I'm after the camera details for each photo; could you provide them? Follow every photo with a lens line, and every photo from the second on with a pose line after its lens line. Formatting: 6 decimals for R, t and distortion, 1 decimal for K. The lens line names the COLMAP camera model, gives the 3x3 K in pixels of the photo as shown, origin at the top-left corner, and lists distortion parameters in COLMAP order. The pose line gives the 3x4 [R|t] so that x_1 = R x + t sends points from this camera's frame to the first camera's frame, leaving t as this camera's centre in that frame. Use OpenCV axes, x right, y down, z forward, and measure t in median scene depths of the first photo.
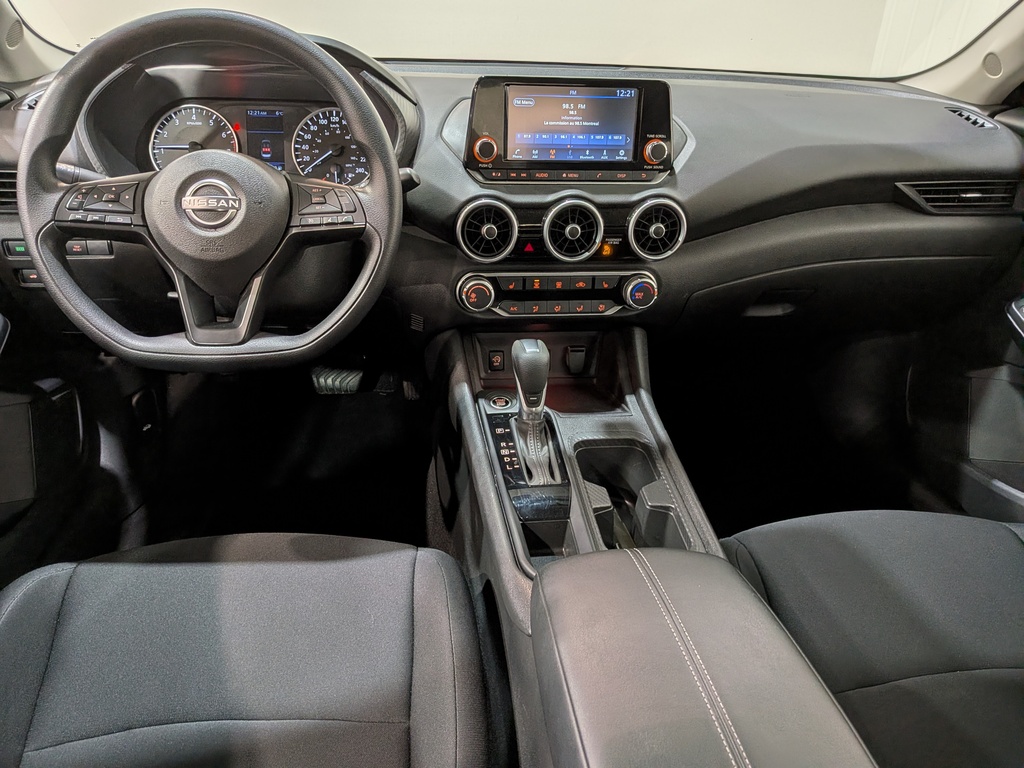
lens RADIAL K [[747.7, 0, 500.6], [0, 747.7, 397.5], [0, 0, 1]] dist [0.052204, -0.089758]
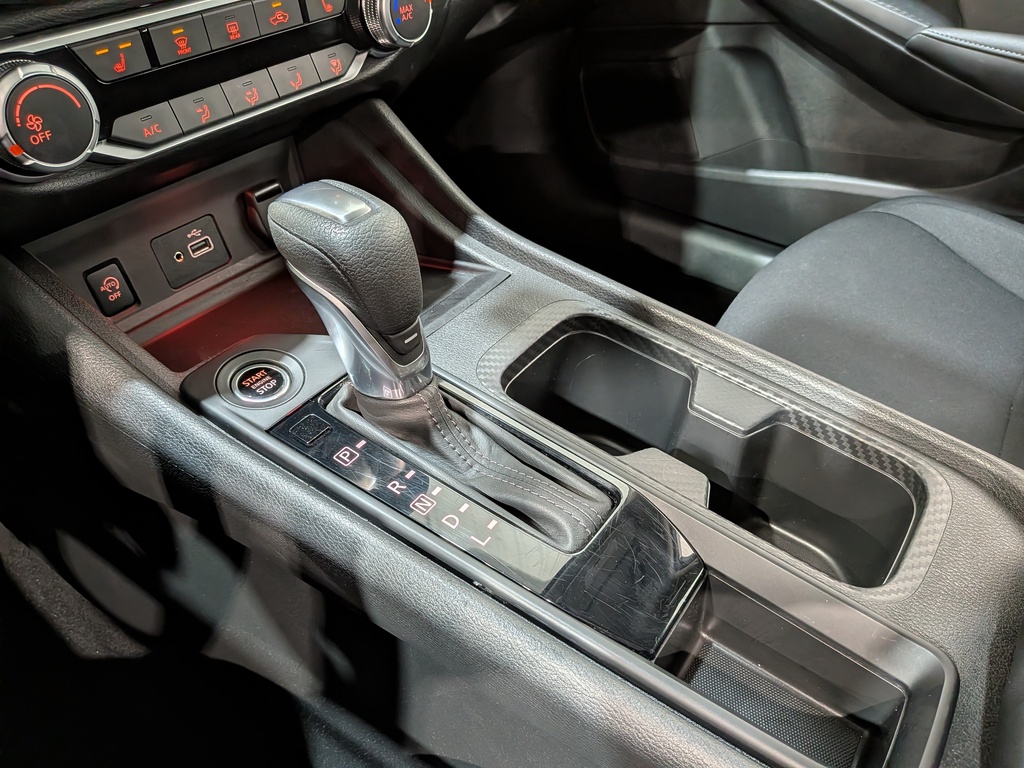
lens RADIAL K [[747.7, 0, 493.7], [0, 747.7, 396.0], [0, 0, 1]] dist [0.052204, -0.089758]
pose [[0.686152, -0.492247, 0.535619, -0.127250], [0.343062, 0.868231, 0.358447, -0.084093], [-0.641485, -0.062199, 0.764610, 0.631788]]
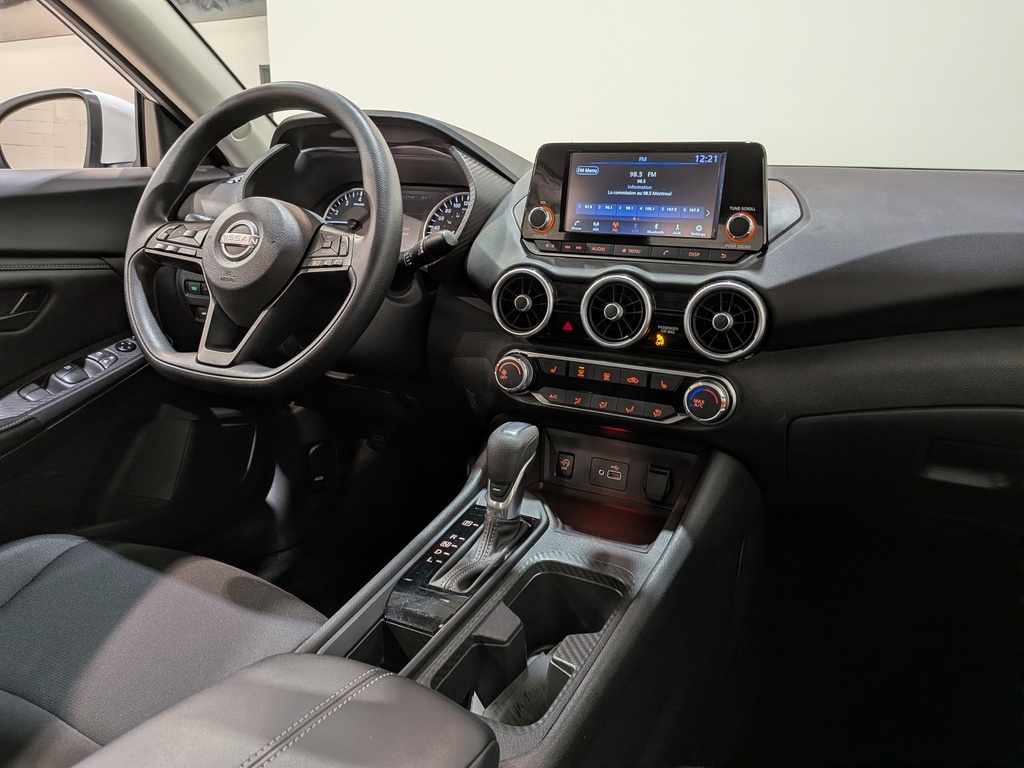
lens RADIAL K [[747.7, 0, 496.1], [0, 747.7, 375.6], [0, 0, 1]] dist [0.052204, -0.089758]
pose [[0.833630, 0.125614, -0.537850, 0.432180], [-0.248969, 0.954711, -0.162914, 0.014334], [0.493027, 0.269718, 0.827150, 0.258421]]
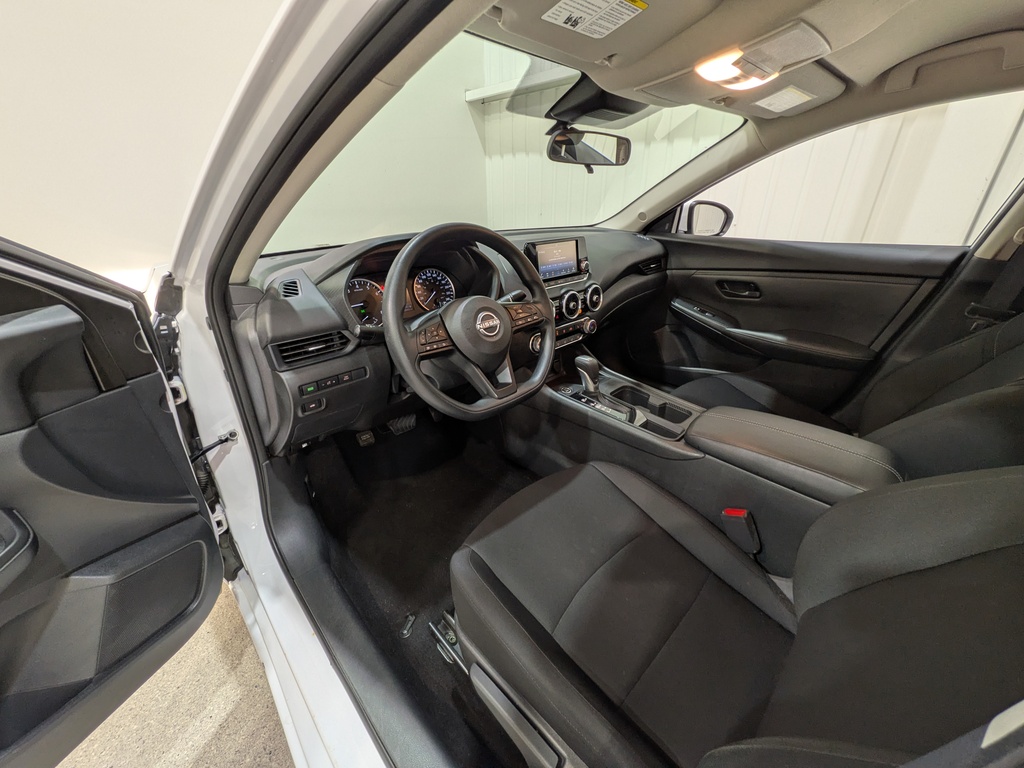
lens RADIAL K [[404.9, 0, 515.8], [0, 404.9, 381.5], [0, 0, 1]] dist [0.002720, 0.000055]
pose [[0.791932, -0.293558, 0.535414, -0.717496], [0.315103, 0.947551, 0.053455, -0.122613], [-0.523024, 0.126378, 0.842897, 0.109170]]
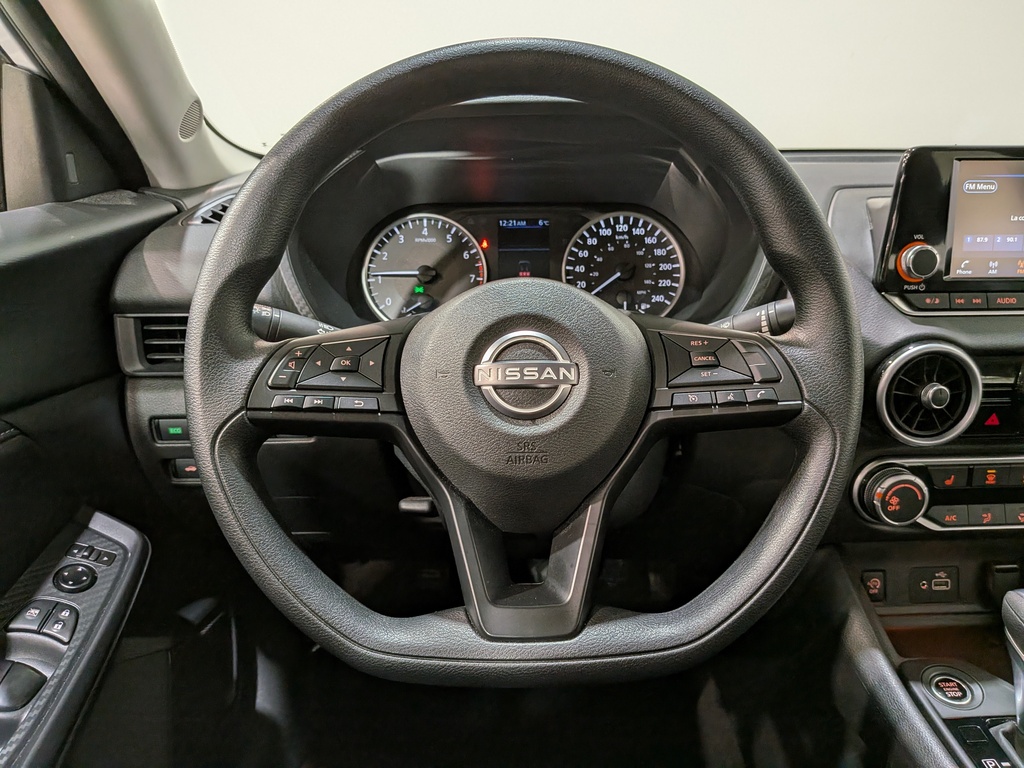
lens RADIAL K [[747.7, 0, 532.8], [0, 747.7, 391.3], [0, 0, 1]] dist [0.052204, -0.089758]
pose [[0.994846, -0.011235, -0.100775, -0.256970], [-0.004246, 0.988357, -0.152094, -0.128945], [0.101311, 0.151738, 0.983215, 0.373830]]
